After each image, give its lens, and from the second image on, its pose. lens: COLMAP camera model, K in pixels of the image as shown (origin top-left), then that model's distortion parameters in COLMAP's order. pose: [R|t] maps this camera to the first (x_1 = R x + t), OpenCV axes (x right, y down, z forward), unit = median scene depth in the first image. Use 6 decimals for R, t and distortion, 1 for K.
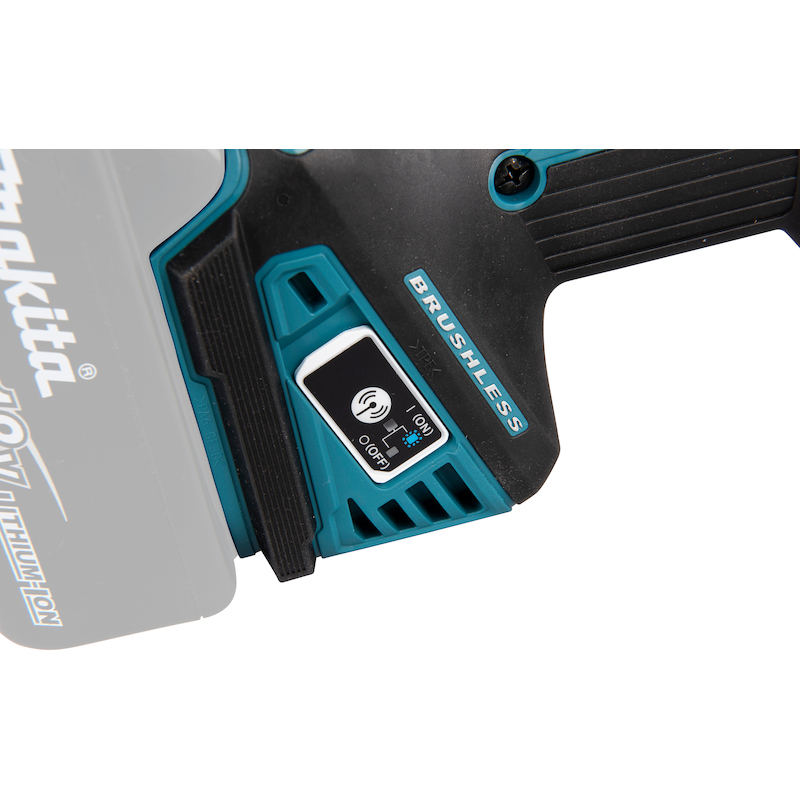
lens RADIAL K [[1519.9, 0, 405.0], [0, 1519.9, 393.1], [0, 0, 1]] dist [0.067134, 0.000000]
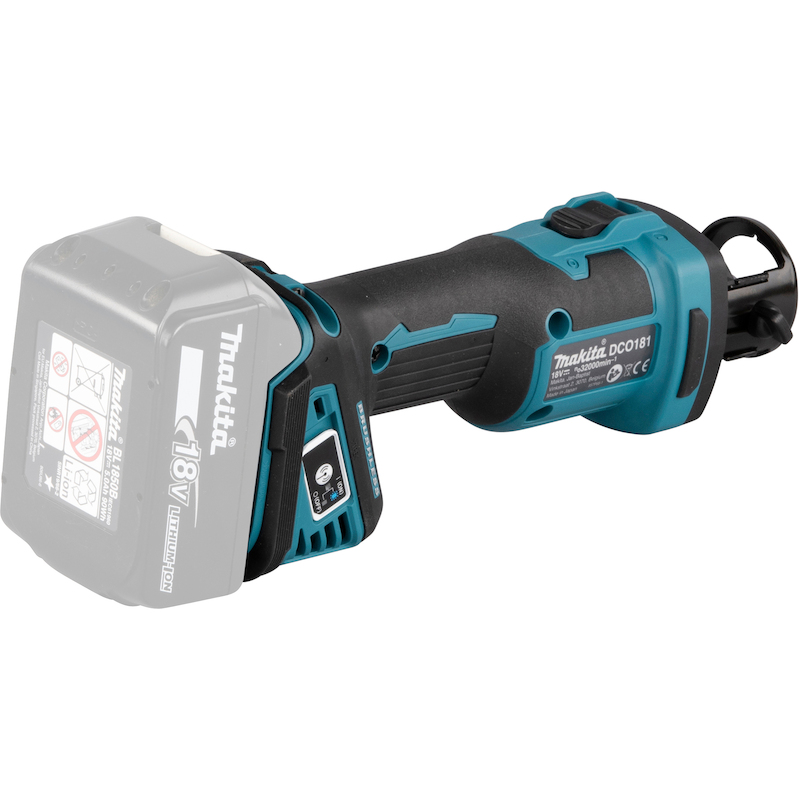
lens RADIAL K [[4235.7, 0, 396.6], [0, 4235.7, 398.8], [0, 0, 1]] dist [0.788877, 0.000000]
pose [[0.808831, 0.066034, 0.584322, -2.957903], [0.016295, 0.990776, -0.134524, 0.609589], [-0.587816, 0.118329, 0.800294, -3.156272]]
